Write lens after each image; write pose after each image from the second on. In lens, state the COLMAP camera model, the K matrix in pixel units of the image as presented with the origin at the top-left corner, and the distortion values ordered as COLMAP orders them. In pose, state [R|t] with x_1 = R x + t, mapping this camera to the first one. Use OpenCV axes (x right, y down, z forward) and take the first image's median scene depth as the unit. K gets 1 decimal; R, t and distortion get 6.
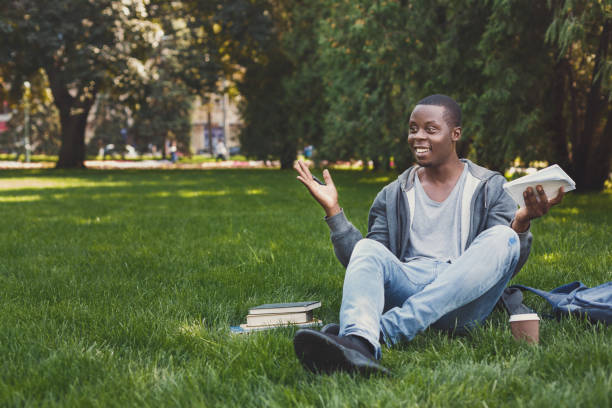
lens RADIAL K [[928.1, 0, 306.0], [0, 928.1, 204.0], [0, 0, 1]] dist [0.016479, -0.002270]
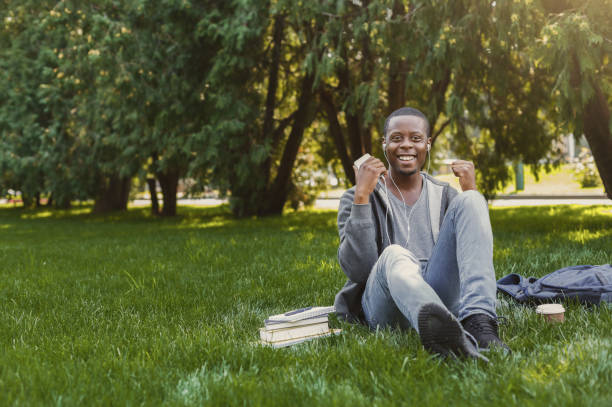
lens RADIAL K [[871.0, 0, 318.6], [0, 871.0, 203.5], [0, 0, 1]] dist [0.305869, -1.345188]
pose [[0.911449, -0.046693, 0.408755, -0.106610], [0.061760, 0.997809, -0.023733, 0.003098], [-0.406751, 0.046876, 0.912336, 0.038269]]
